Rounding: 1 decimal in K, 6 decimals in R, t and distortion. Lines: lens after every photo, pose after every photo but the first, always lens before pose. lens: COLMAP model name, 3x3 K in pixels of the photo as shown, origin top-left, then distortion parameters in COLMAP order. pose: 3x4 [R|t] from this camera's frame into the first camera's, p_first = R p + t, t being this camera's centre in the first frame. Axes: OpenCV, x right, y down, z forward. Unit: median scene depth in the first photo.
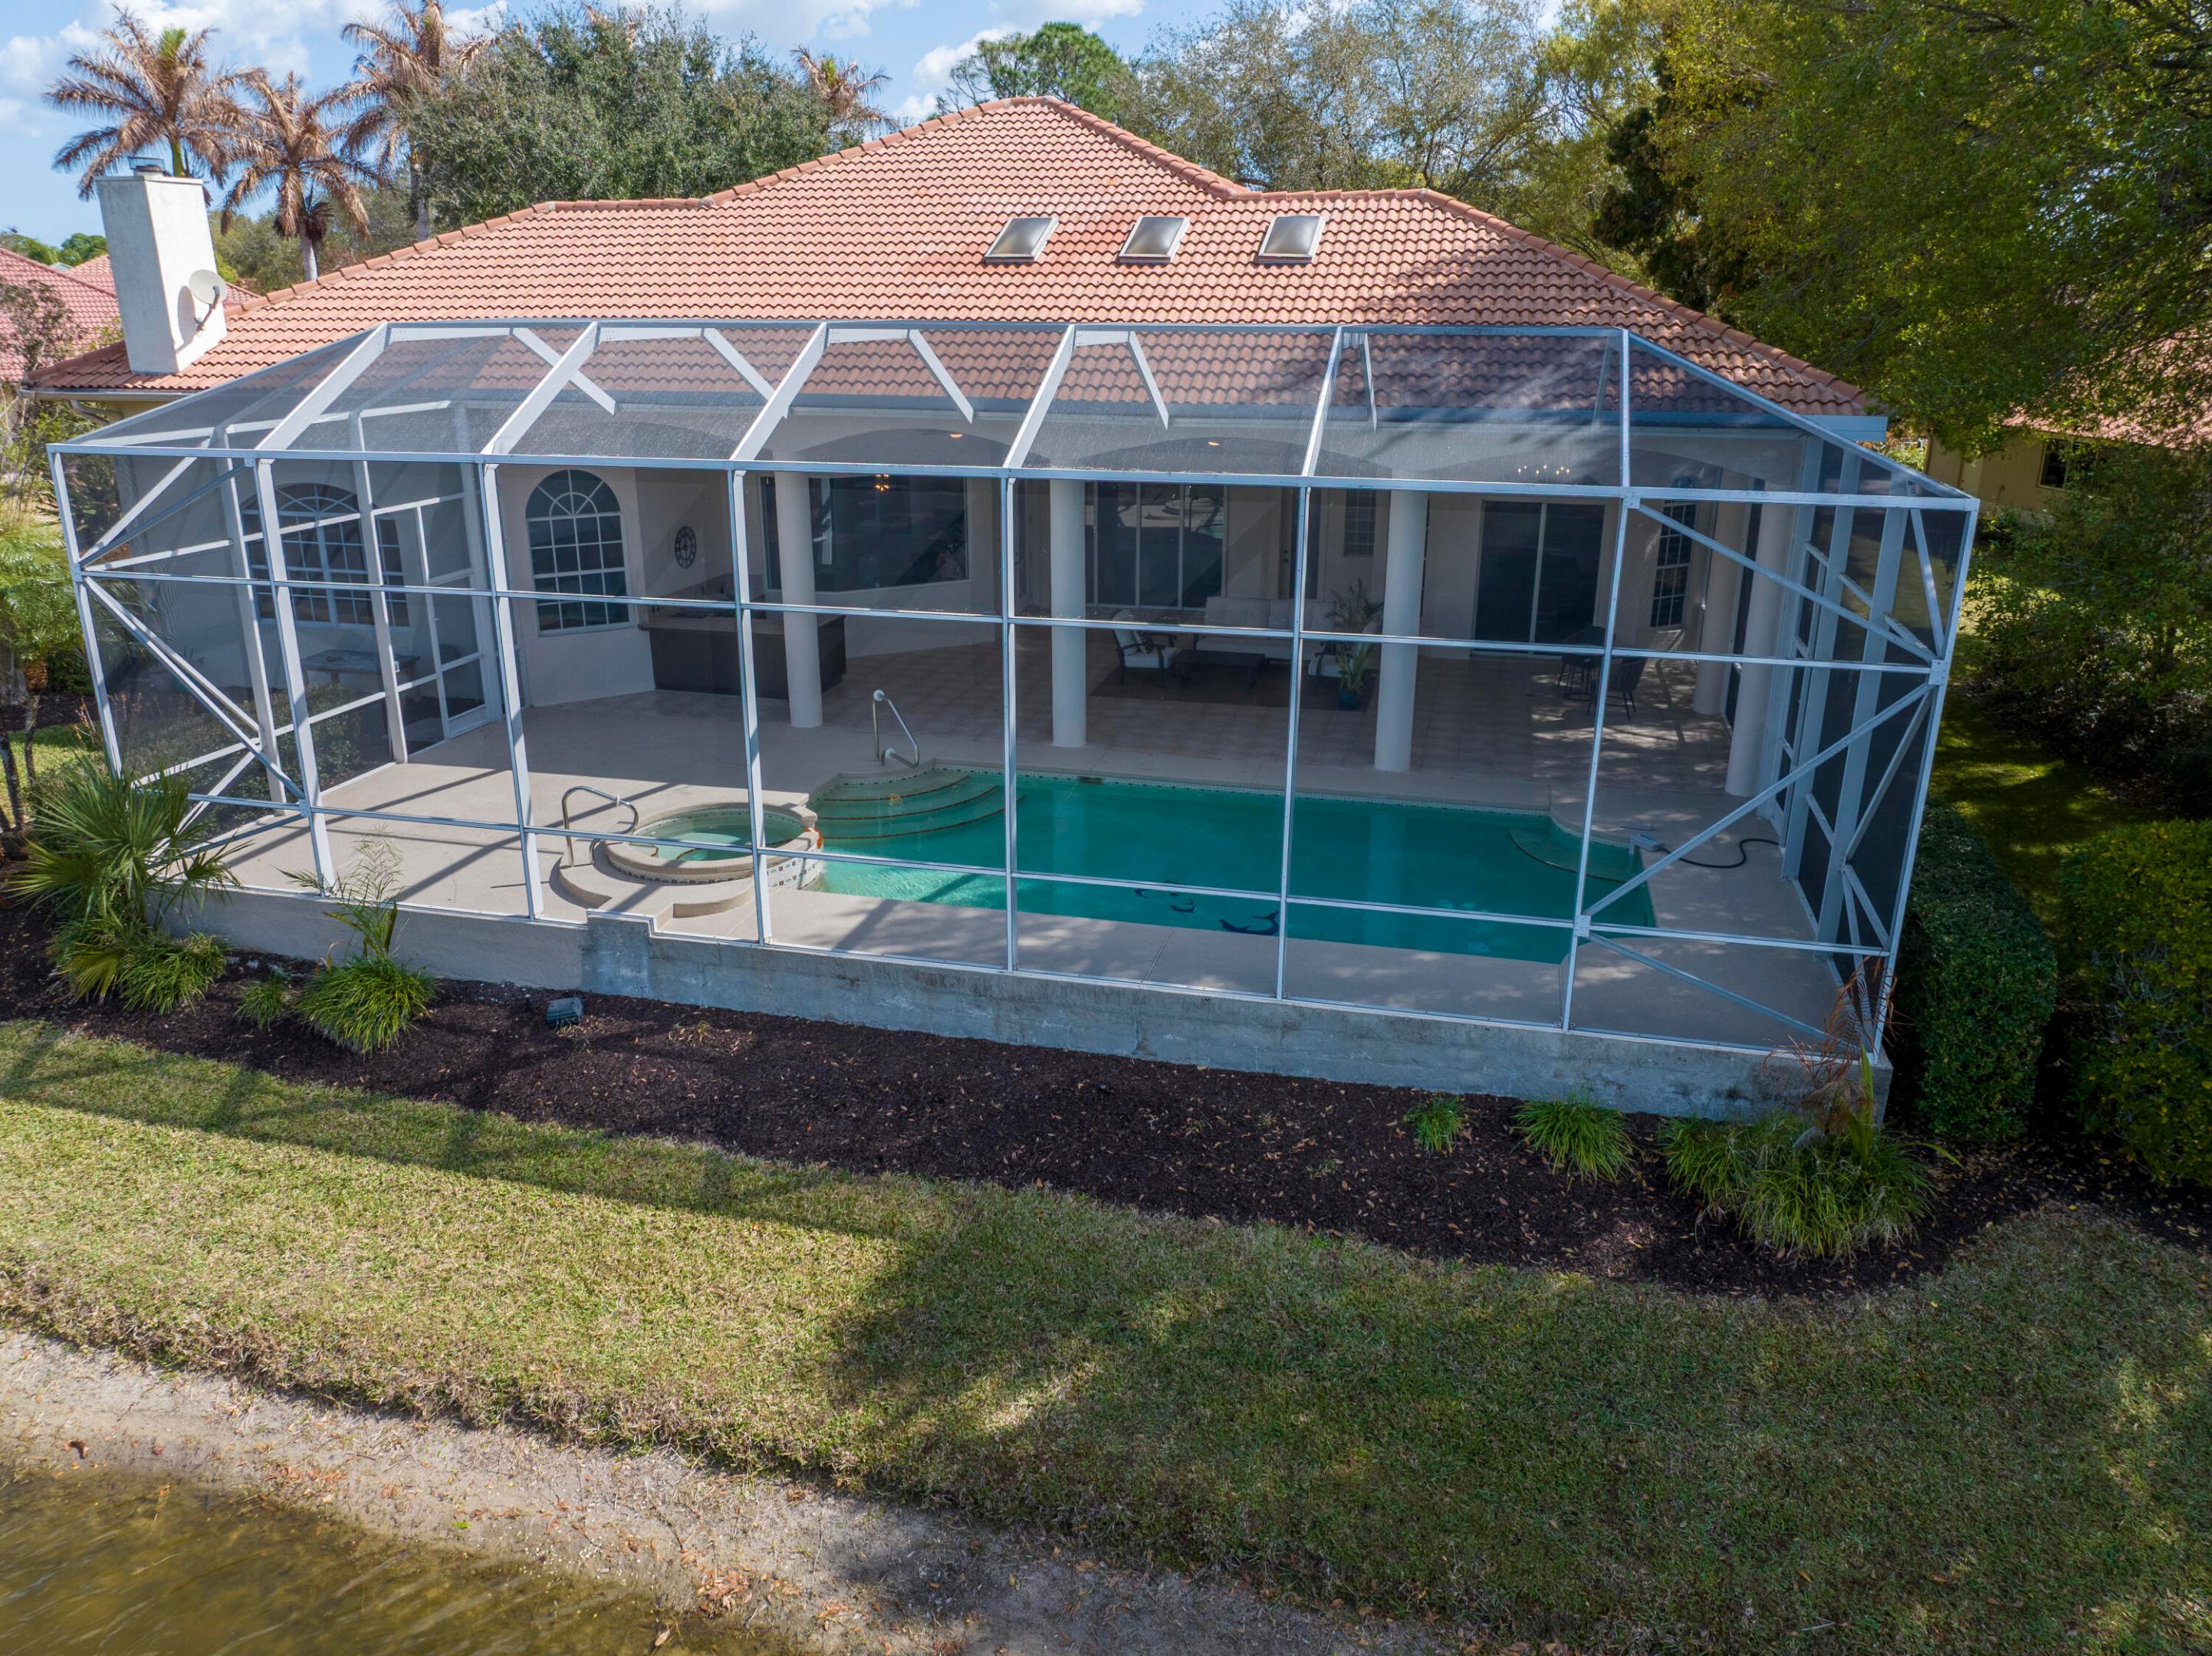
lens RADIAL K [[1562.5, 0, 1104.2], [0, 1562.5, 826.4], [0, 0, 1]] dist [-0.064044, 0.039571]
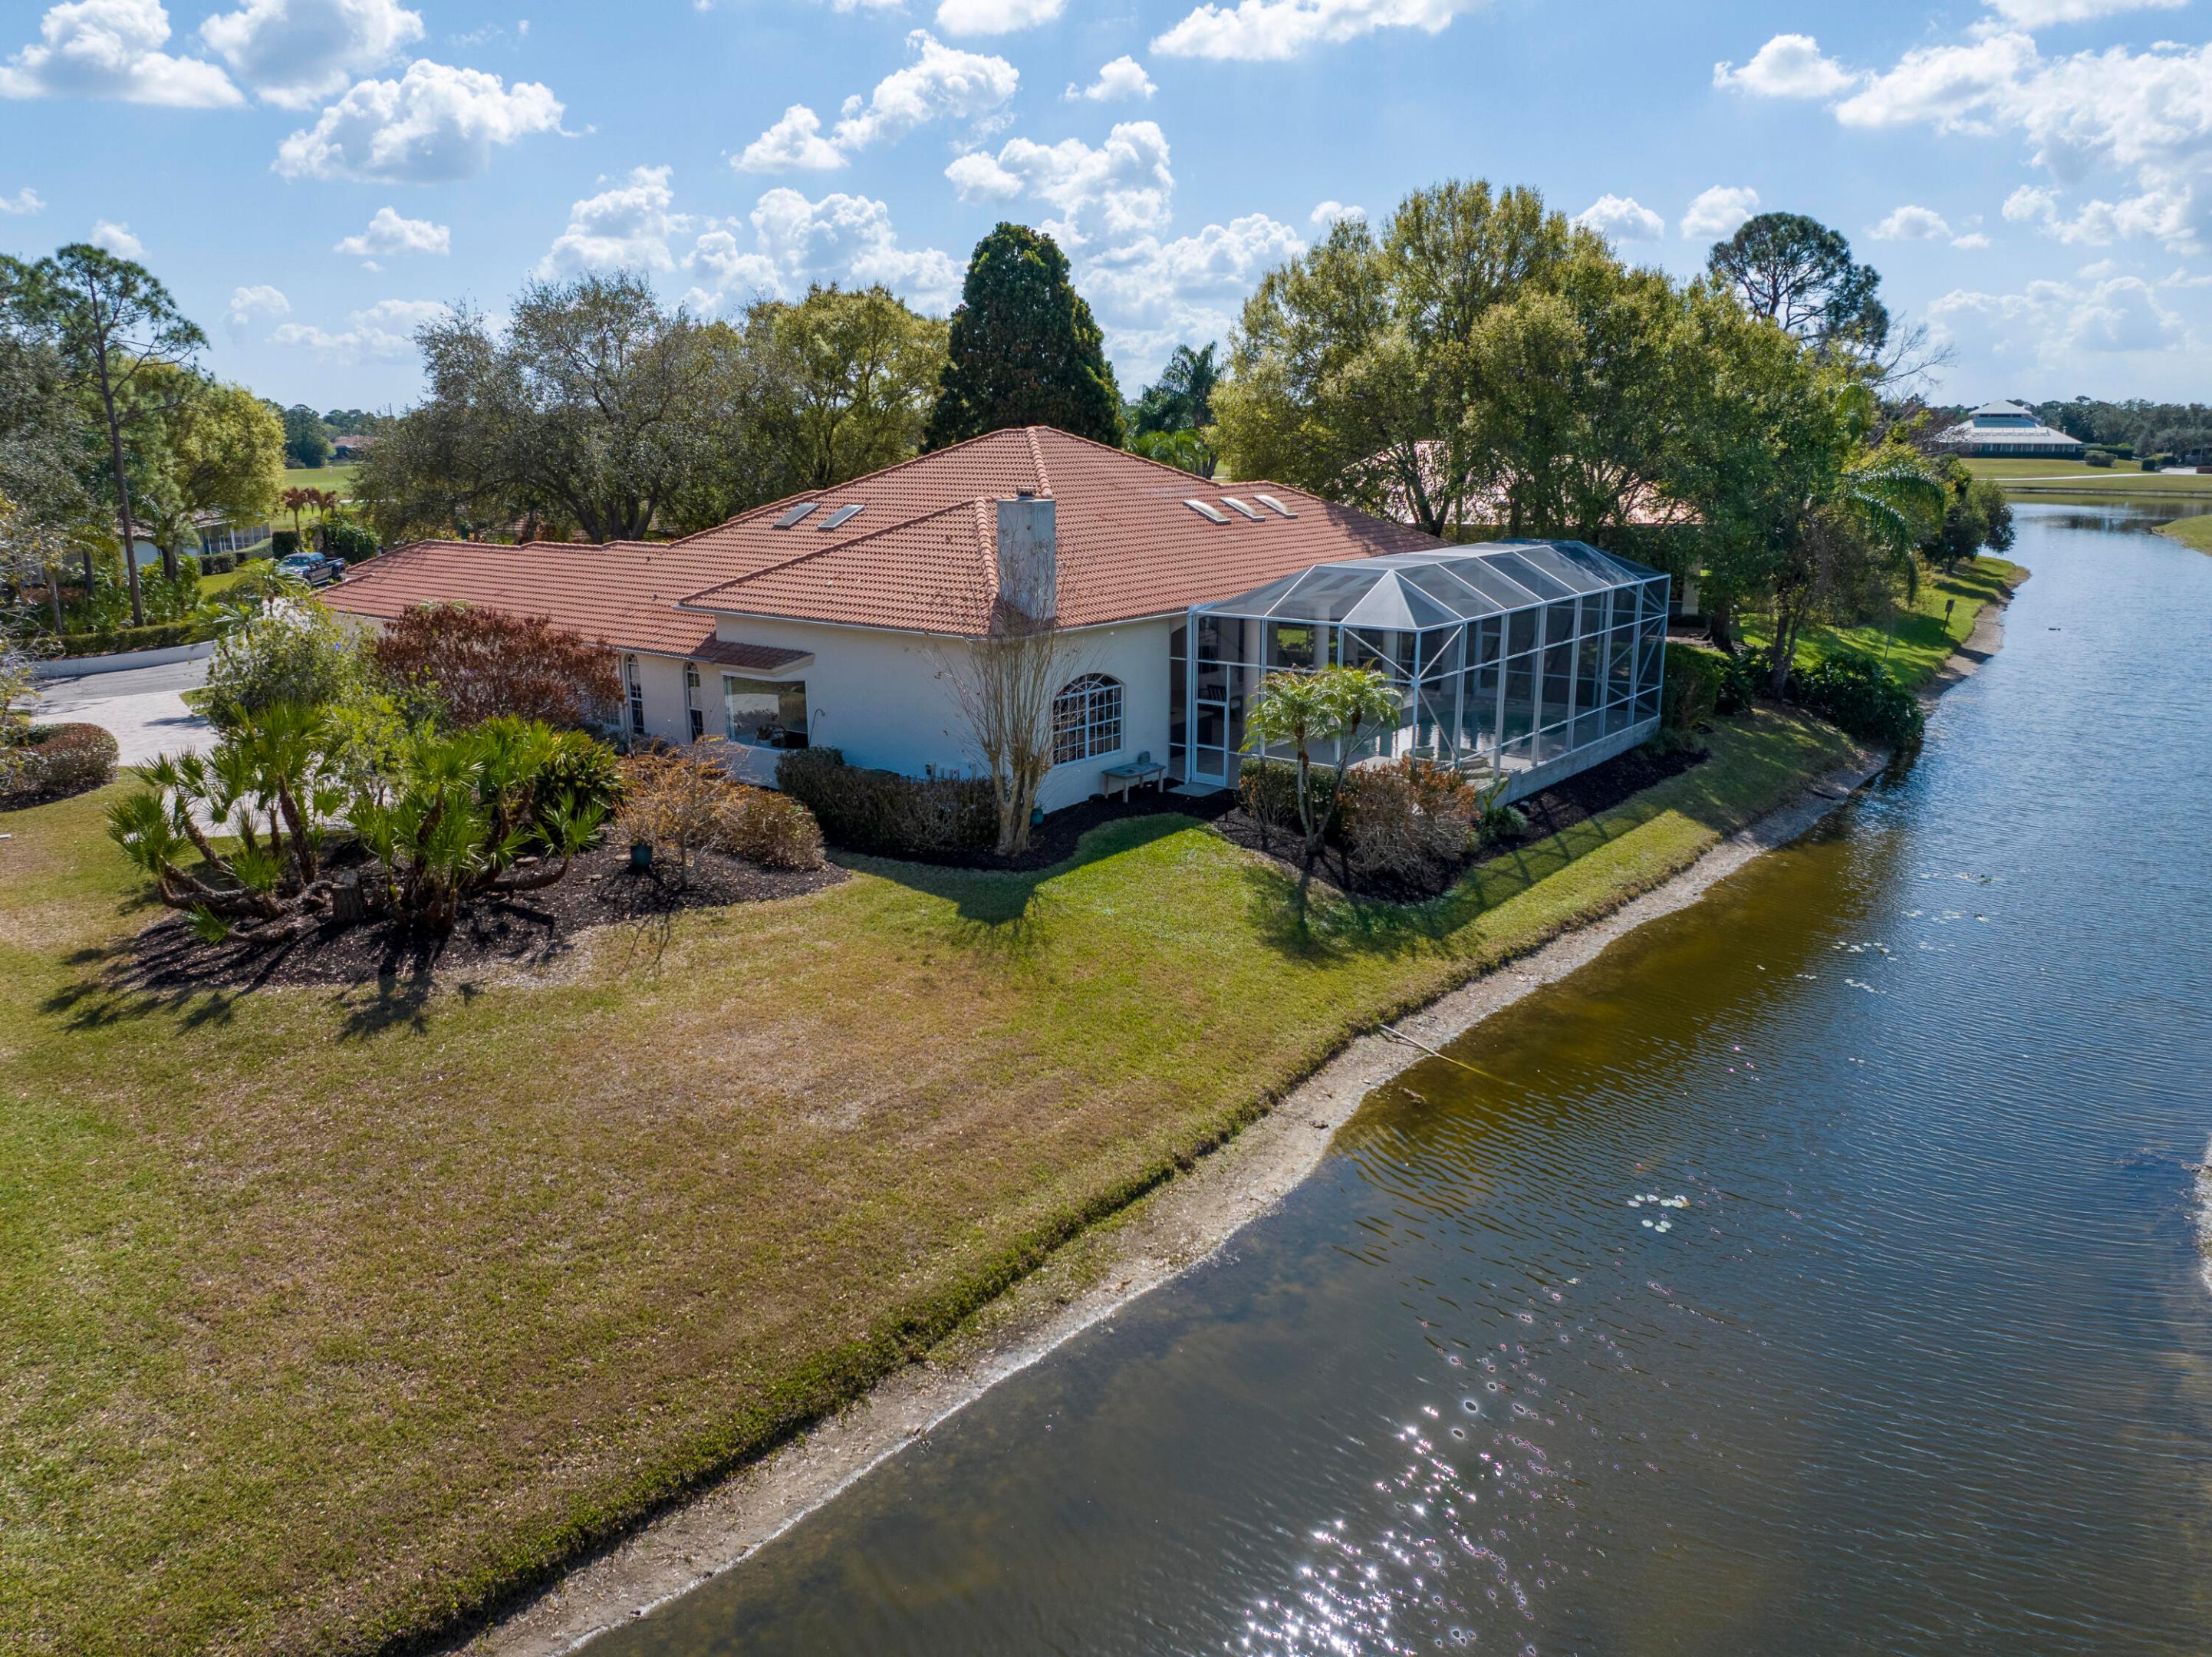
lens RADIAL K [[1602.4, 0, 1104.5], [0, 1602.4, 832.1], [0, 0, 1]] dist [-0.032085, 0.000677]
pose [[0.400570, -0.231048, 0.886657, -3.258780], [0.302362, 0.946811, 0.110123, -0.386063], [-0.864940, 0.223980, 0.449124, 0.391195]]
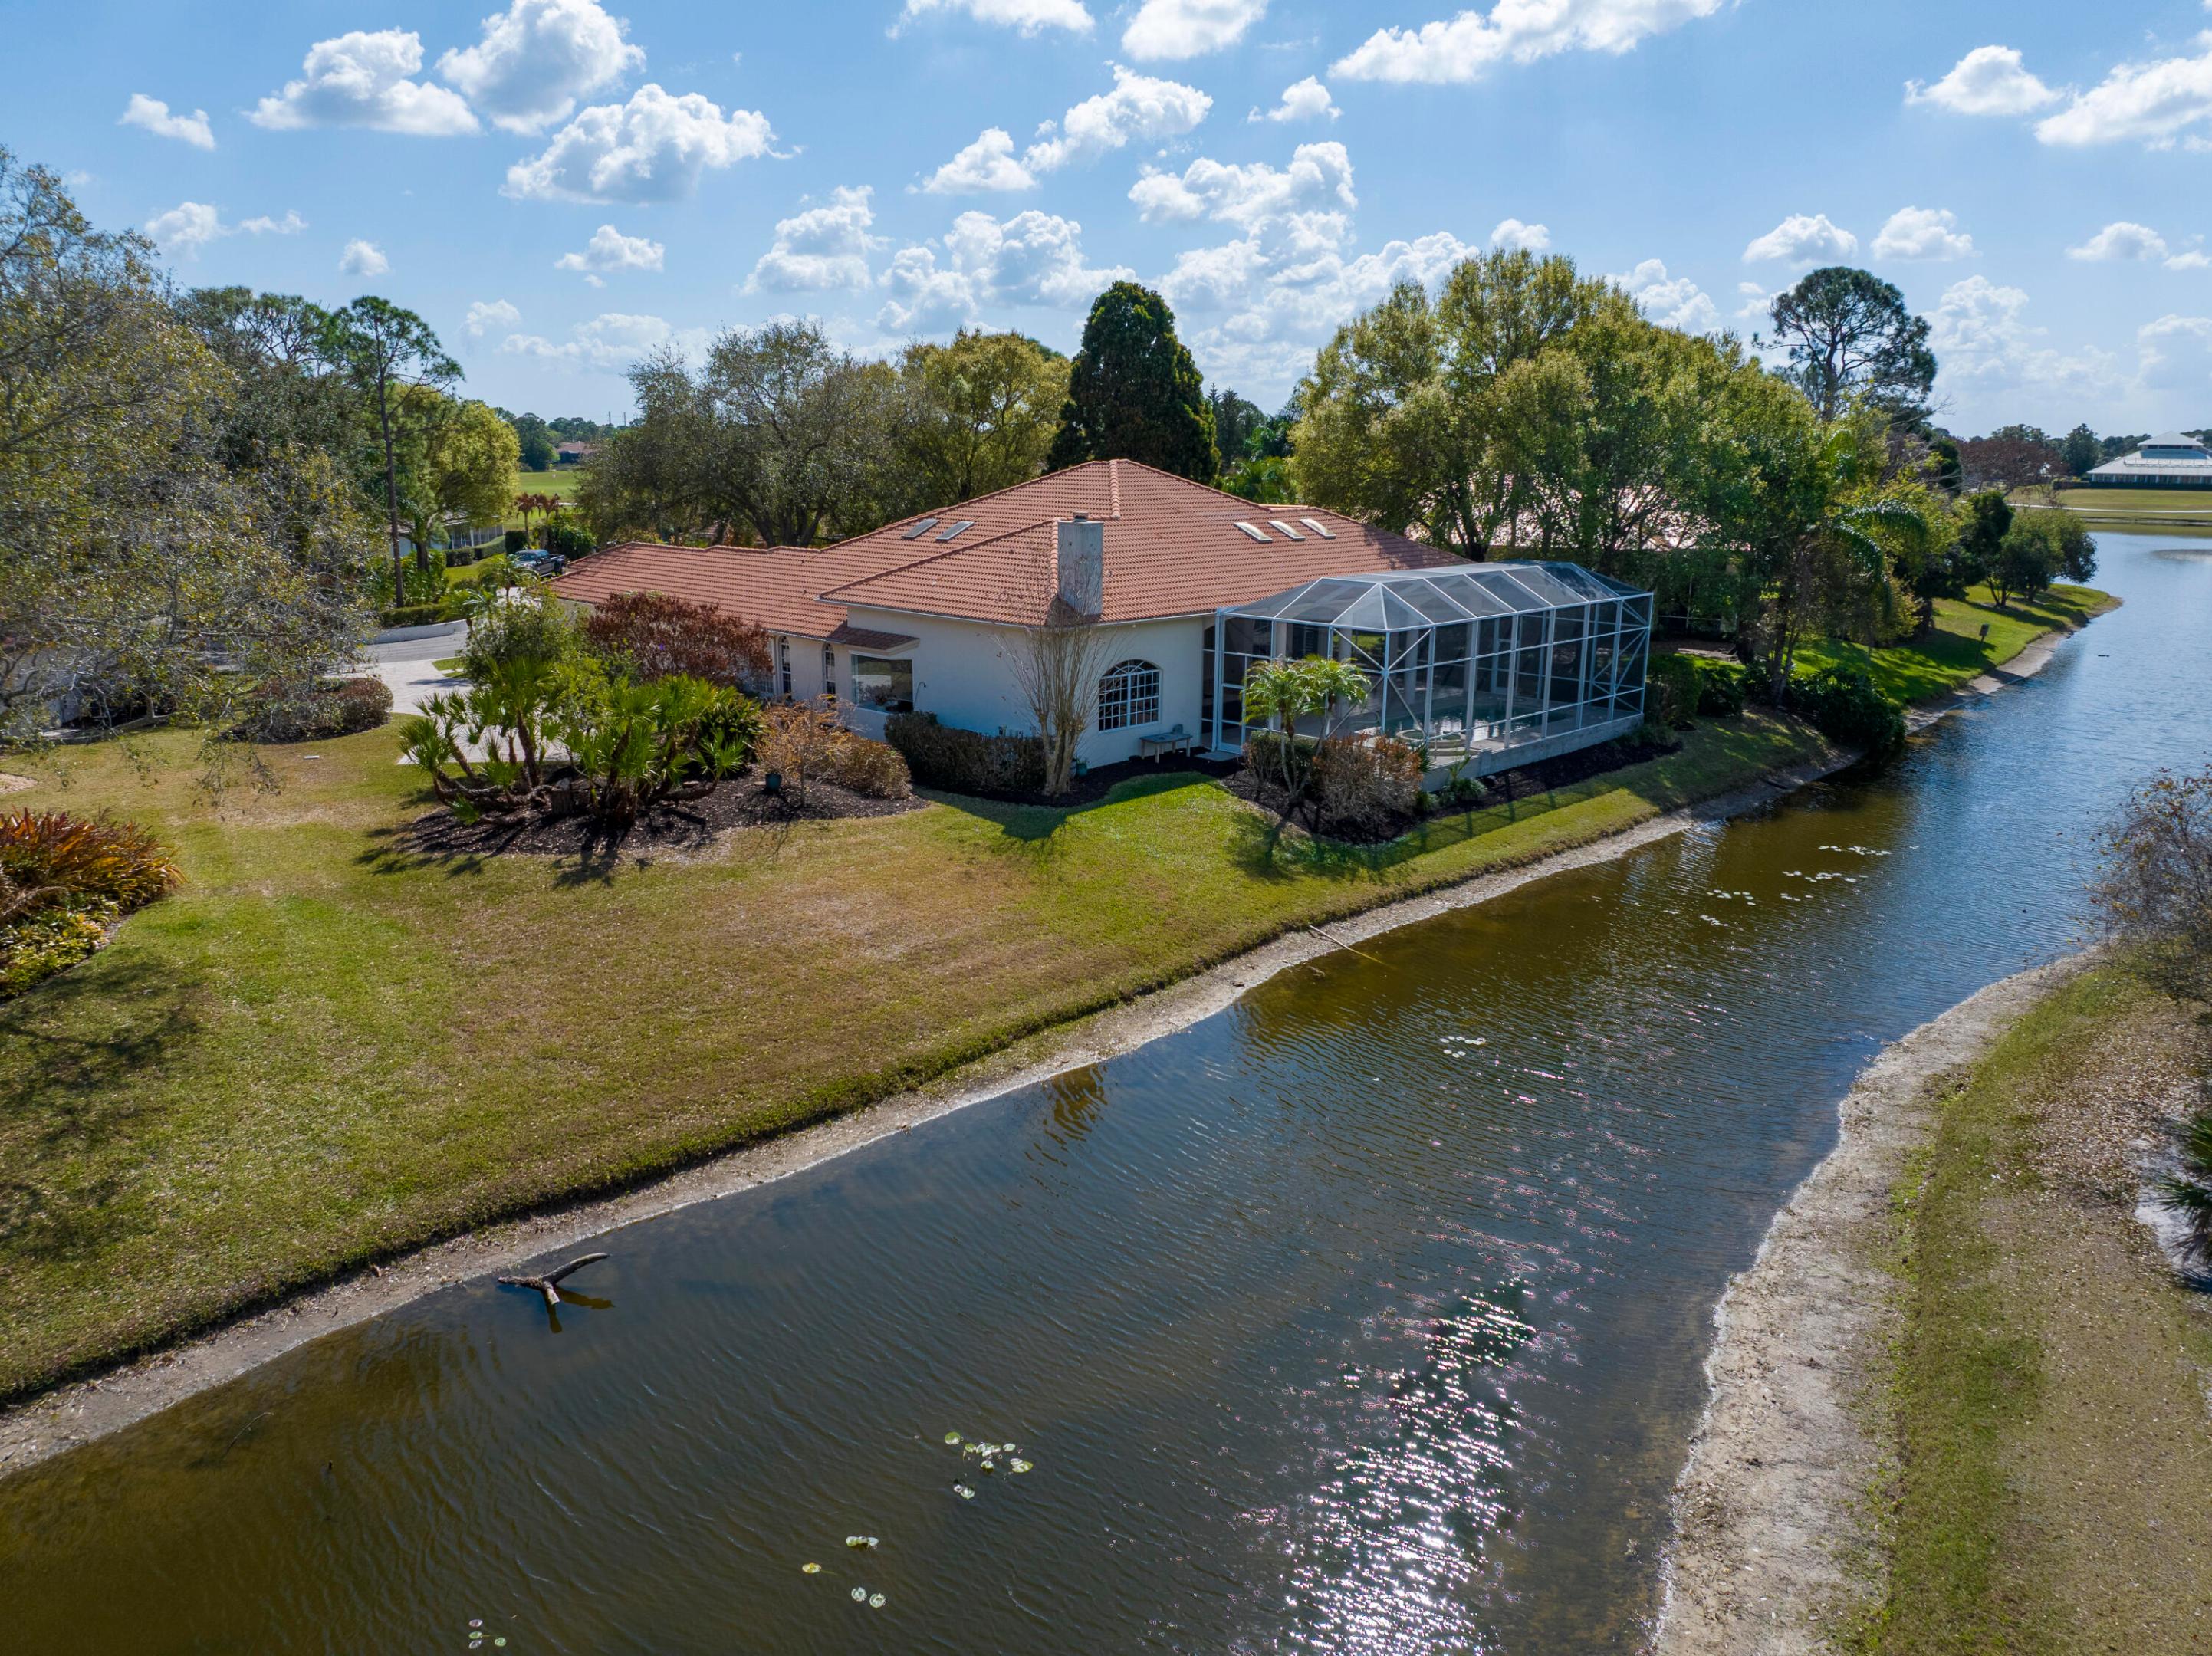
lens RADIAL K [[1560.2, 0, 1106.5], [0, 1560.2, 828.3], [0, 0, 1]] dist [-0.003747, -0.060126]
pose [[0.499221, -0.209206, 0.840840, -3.714998], [0.274996, 0.958499, 0.075210, -0.269129], [-0.821679, 0.193681, 0.536033, -0.106374]]
